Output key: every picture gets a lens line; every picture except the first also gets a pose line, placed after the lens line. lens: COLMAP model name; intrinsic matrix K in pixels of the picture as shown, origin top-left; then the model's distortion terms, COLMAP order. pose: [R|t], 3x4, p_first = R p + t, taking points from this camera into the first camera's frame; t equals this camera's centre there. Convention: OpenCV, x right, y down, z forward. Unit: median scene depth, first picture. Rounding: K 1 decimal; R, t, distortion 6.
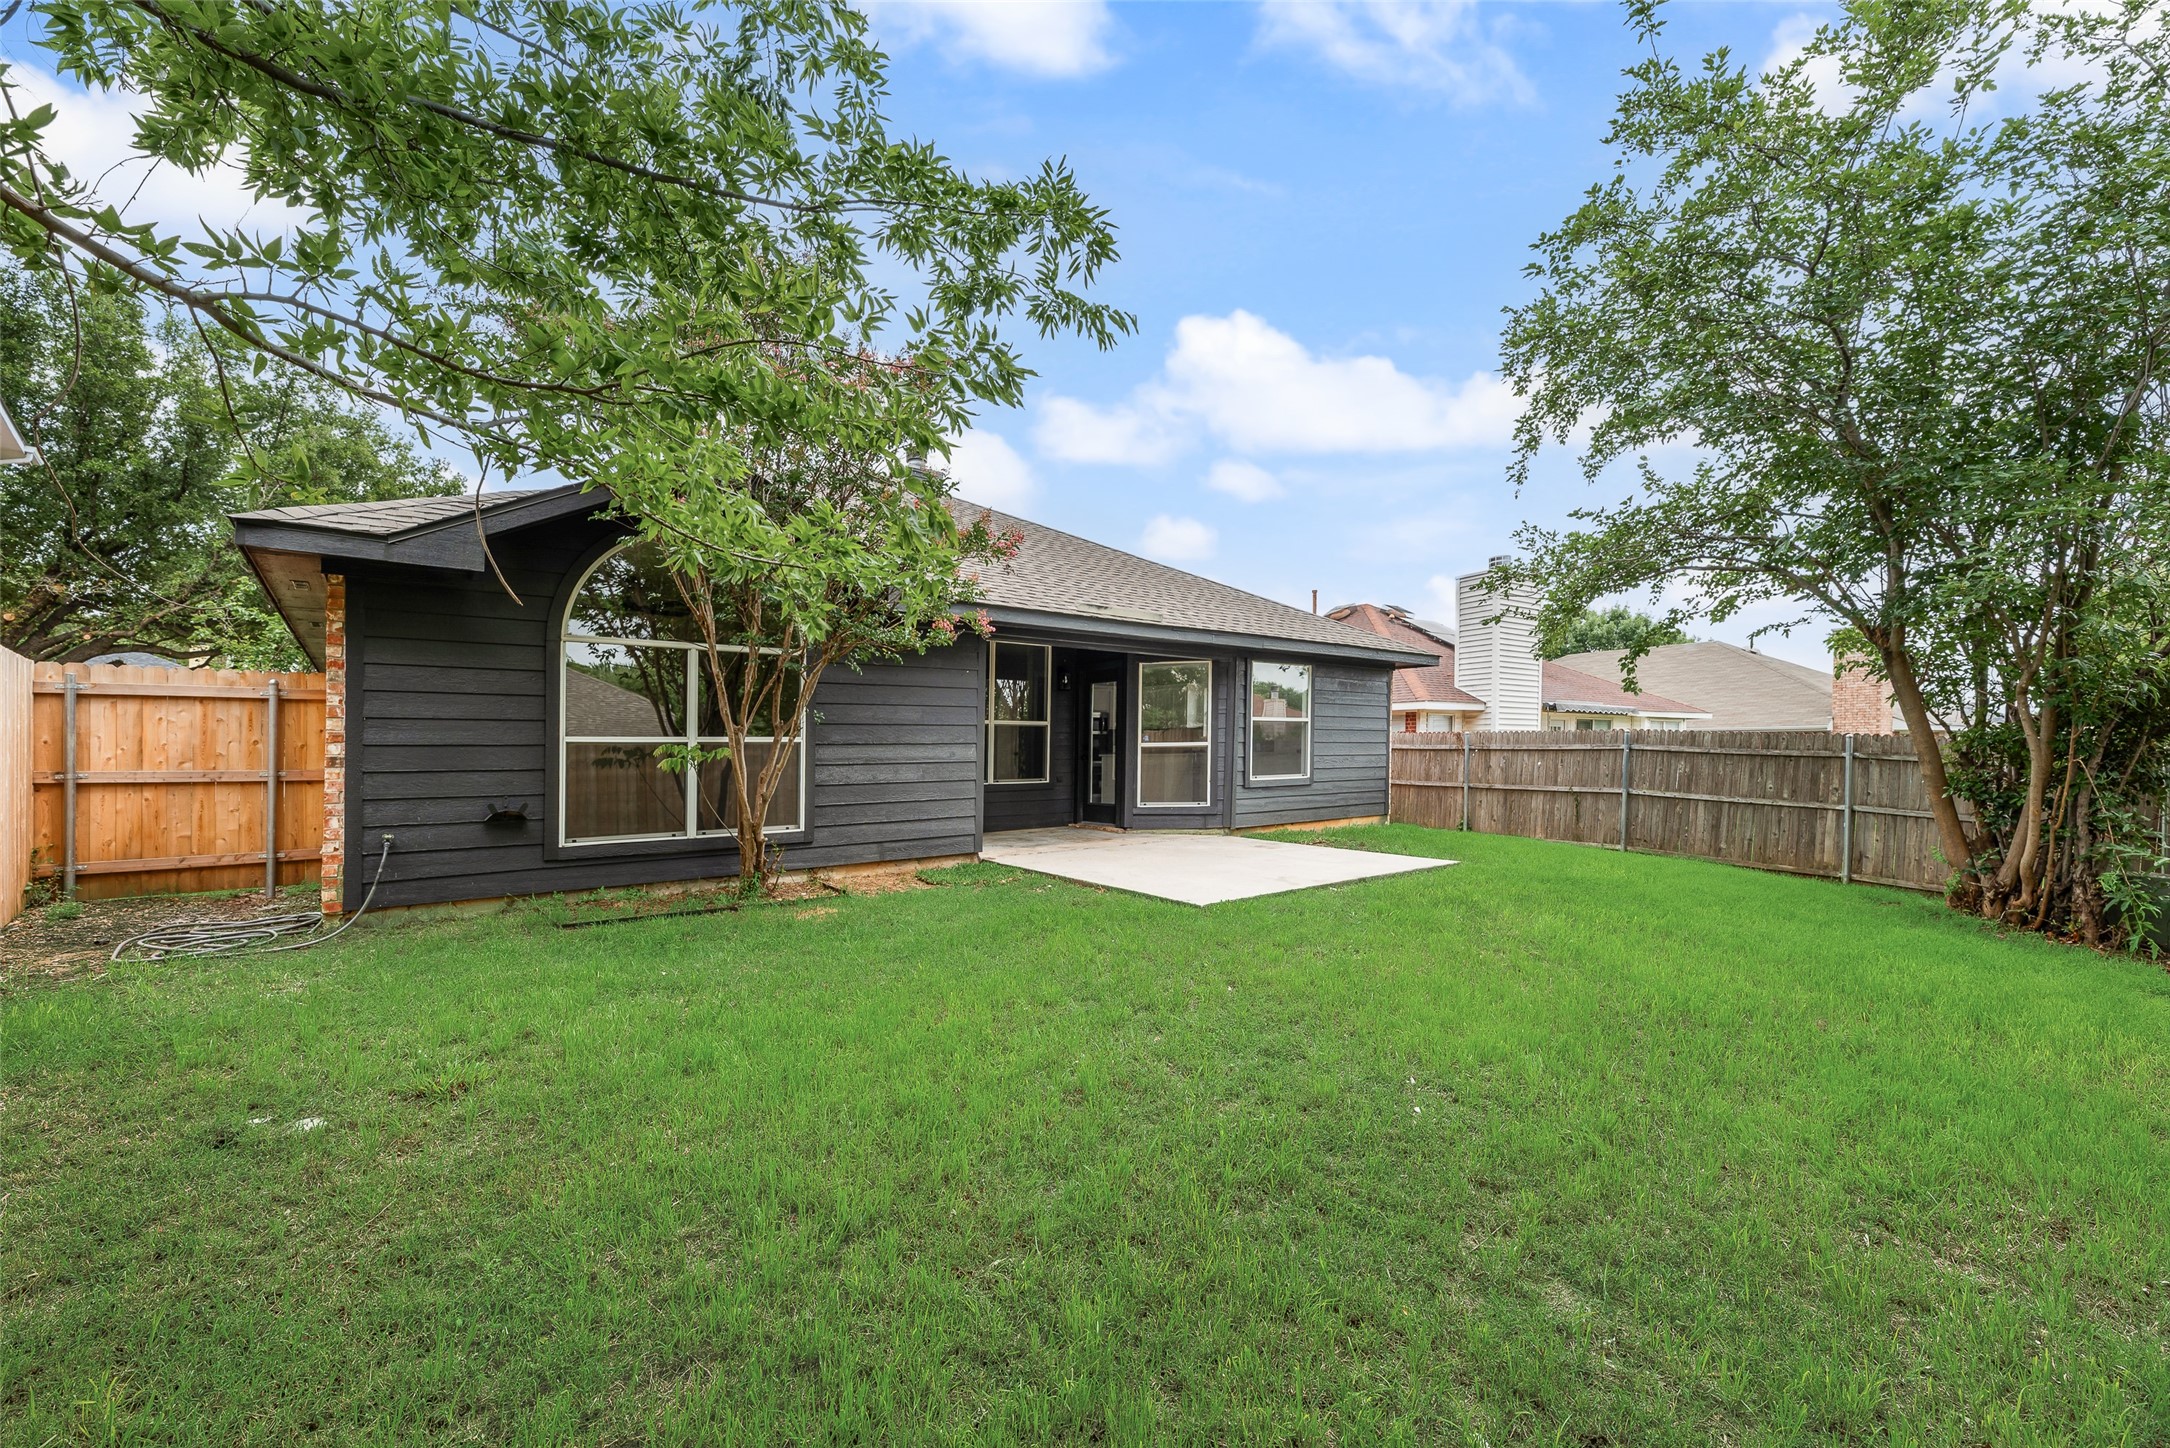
lens RADIAL K [[835.9, 0, 1085.0], [0, 835.9, 724.0], [0, 0, 1]] dist [-0.000847, -0.000086]
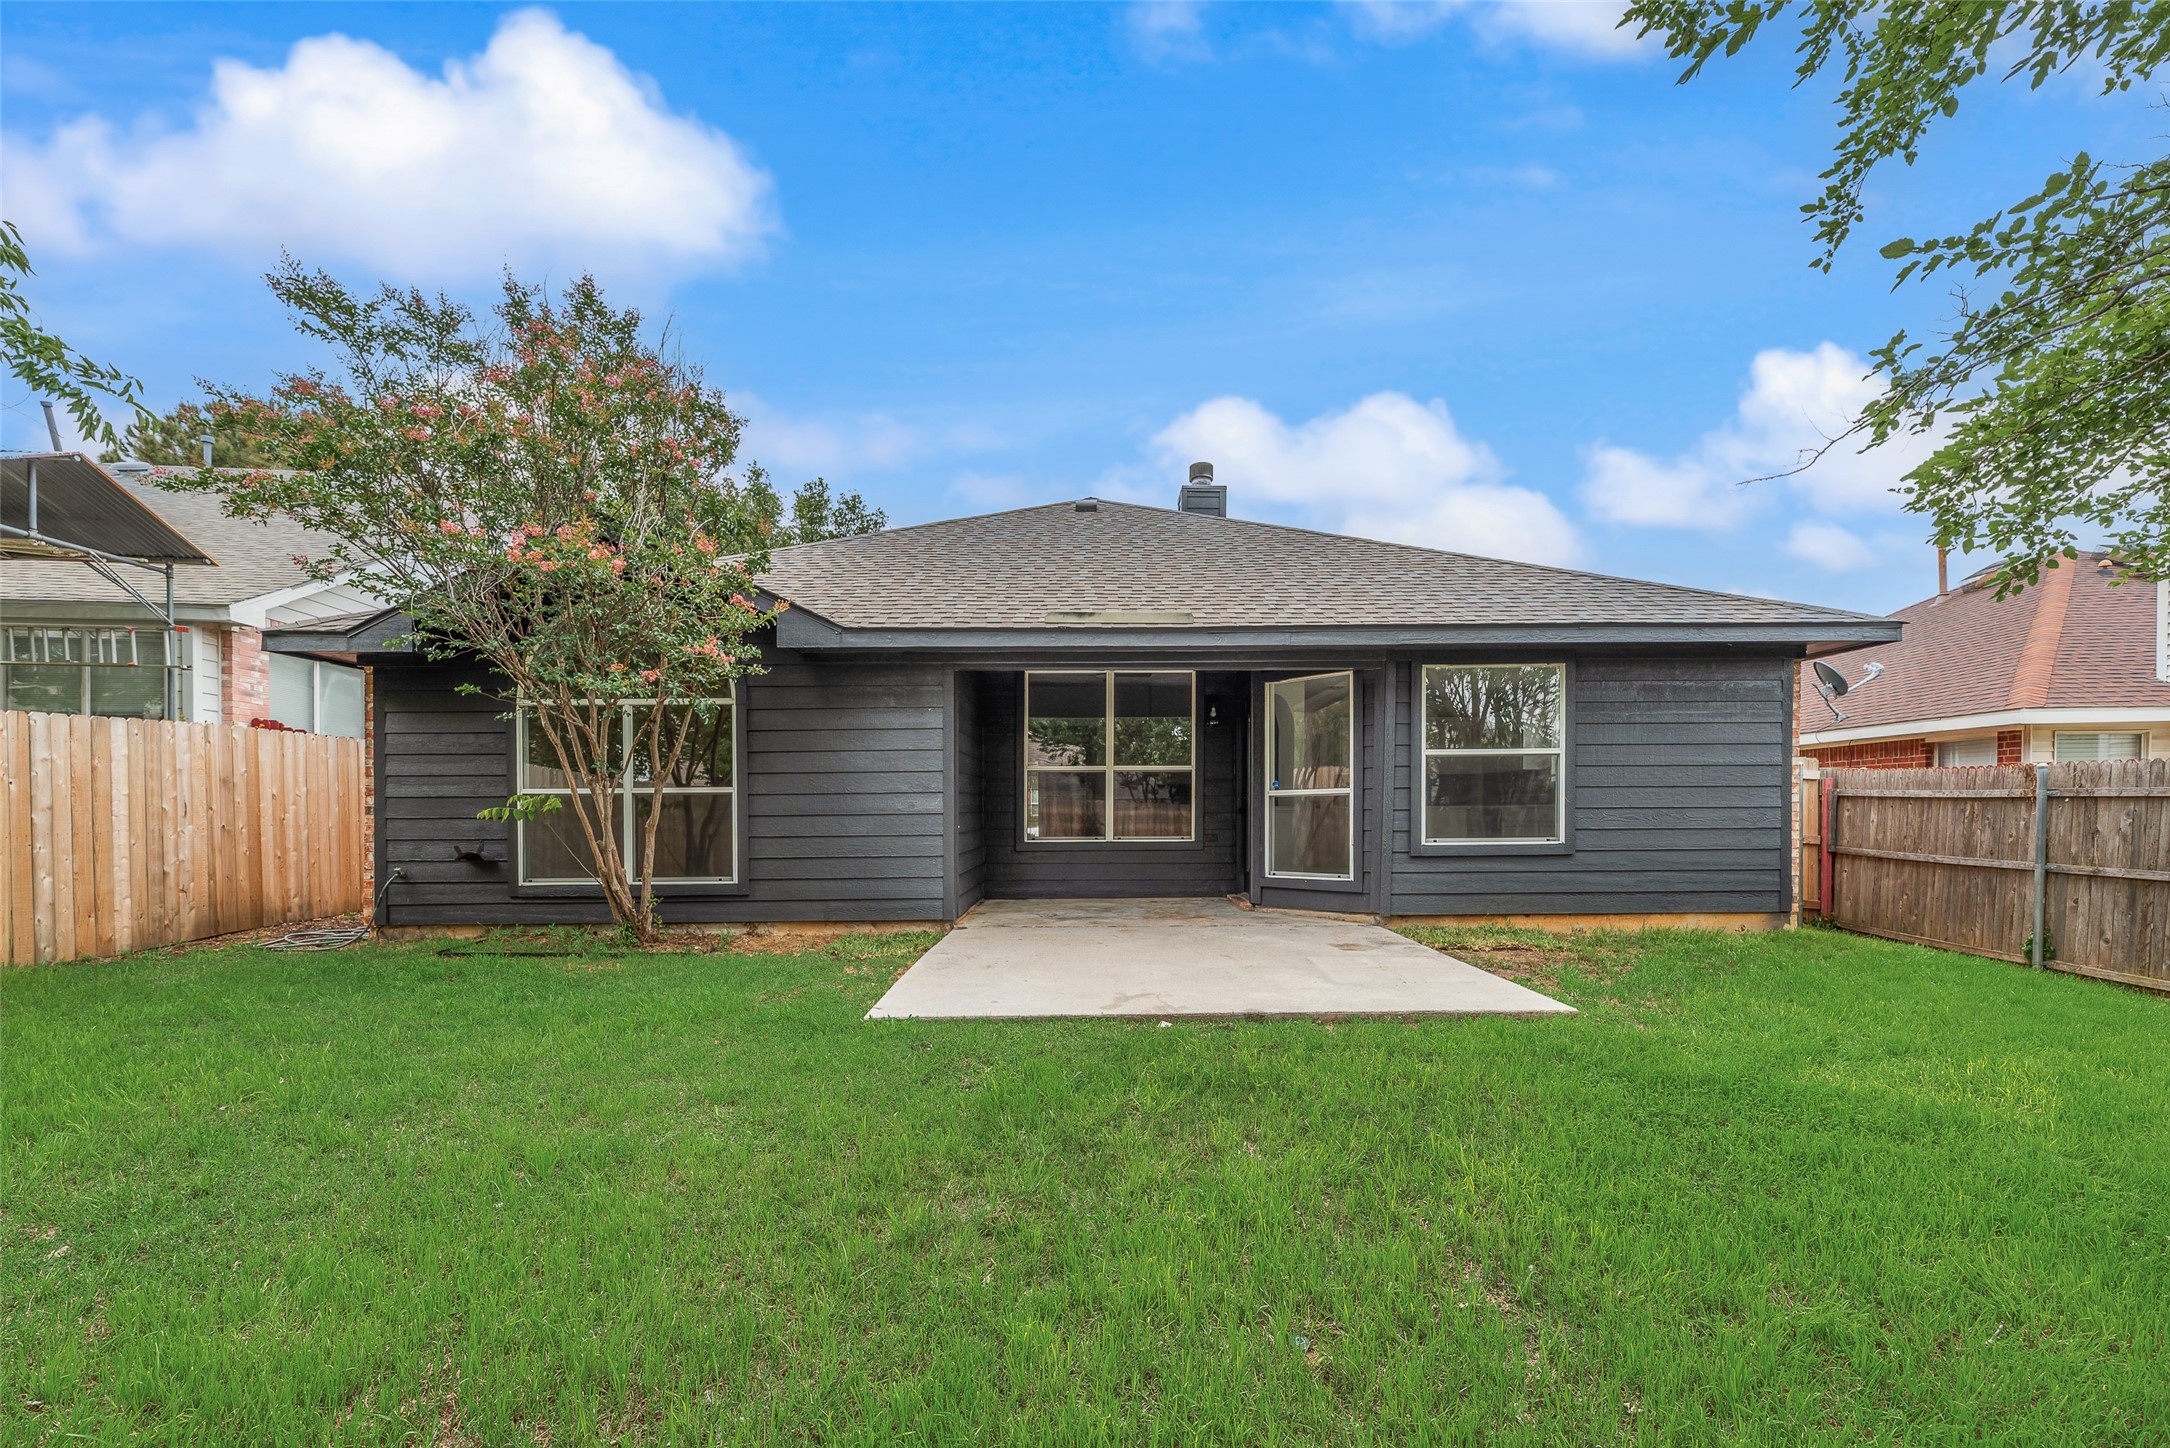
lens RADIAL K [[871.9, 0, 1088.0], [0, 871.9, 727.9], [0, 0, 1]] dist [0.001798, -0.000180]
pose [[0.803081, -0.049131, -0.593840, 0.507936], [0.020221, 0.998268, -0.055245, 0.009190], [0.595526, 0.032359, 0.802684, 0.346822]]
